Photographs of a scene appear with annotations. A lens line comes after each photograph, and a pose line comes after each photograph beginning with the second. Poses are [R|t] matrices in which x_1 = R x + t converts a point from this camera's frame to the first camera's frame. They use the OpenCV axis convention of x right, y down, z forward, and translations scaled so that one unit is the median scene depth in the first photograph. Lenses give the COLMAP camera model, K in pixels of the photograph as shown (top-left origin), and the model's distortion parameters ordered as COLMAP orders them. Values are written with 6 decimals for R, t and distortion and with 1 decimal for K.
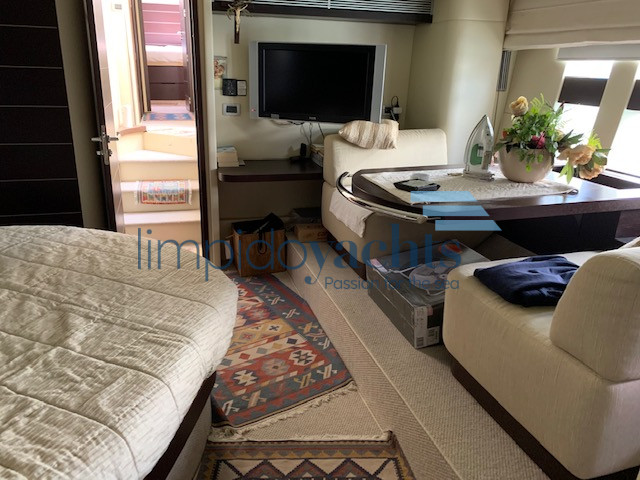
lens RADIAL K [[485.9, 0, 317.8], [0, 485.9, 239.9], [0, 0, 1]] dist [-0.019042, 0.003403]
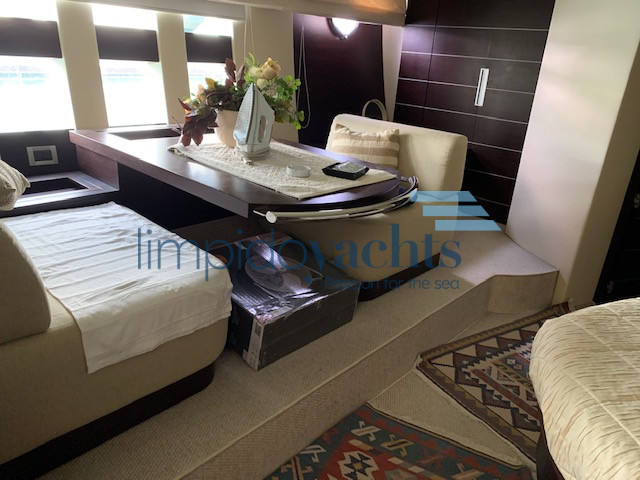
lens RADIAL K [[485.9, 0, 319.2], [0, 485.9, 244.6], [0, 0, 1]] dist [-0.019042, 0.003403]
pose [[-0.506375, -0.366999, 0.780318, -0.452432], [0.220910, 0.819503, 0.528785, -0.416338], [-0.833536, 0.440144, -0.333902, 1.219099]]
